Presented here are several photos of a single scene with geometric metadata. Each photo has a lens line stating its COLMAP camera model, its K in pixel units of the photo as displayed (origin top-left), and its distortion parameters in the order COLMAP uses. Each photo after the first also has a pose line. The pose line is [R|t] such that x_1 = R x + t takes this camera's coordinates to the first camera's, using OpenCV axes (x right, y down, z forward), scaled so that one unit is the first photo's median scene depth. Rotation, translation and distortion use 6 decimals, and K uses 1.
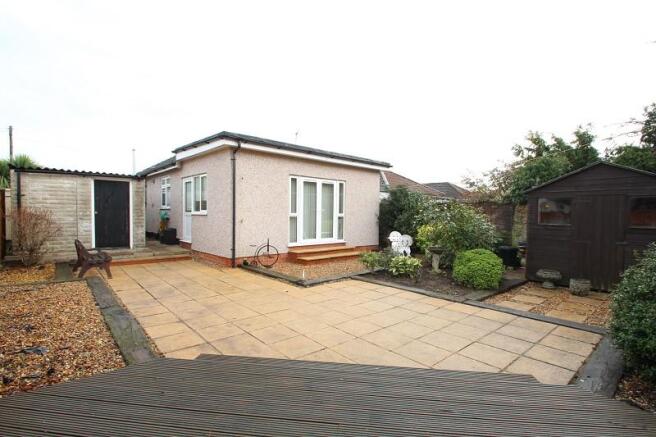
lens RADIAL K [[317.1, 0, 324.1], [0, 317.1, 219.2], [0, 0, 1]] dist [-0.005340, 0.000268]
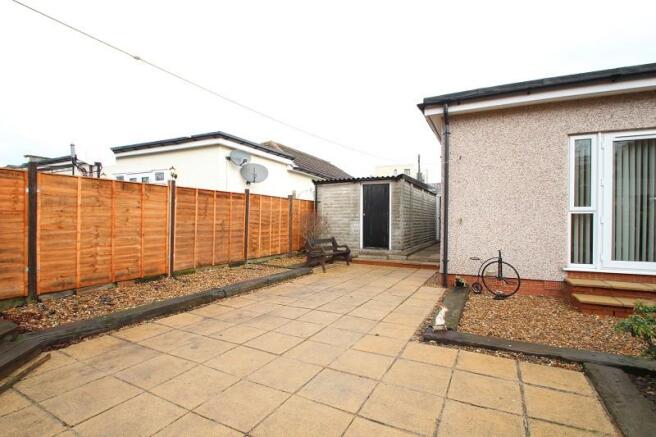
lens RADIAL K [[317.1, 0, 326.6], [0, 317.1, 220.0], [0, 0, 1]] dist [-0.005340, 0.000268]
pose [[0.354952, -0.011237, -0.934817, 0.263280], [-0.017564, 0.999671, -0.018686, 0.021190], [0.934720, 0.023052, 0.354638, 0.475570]]
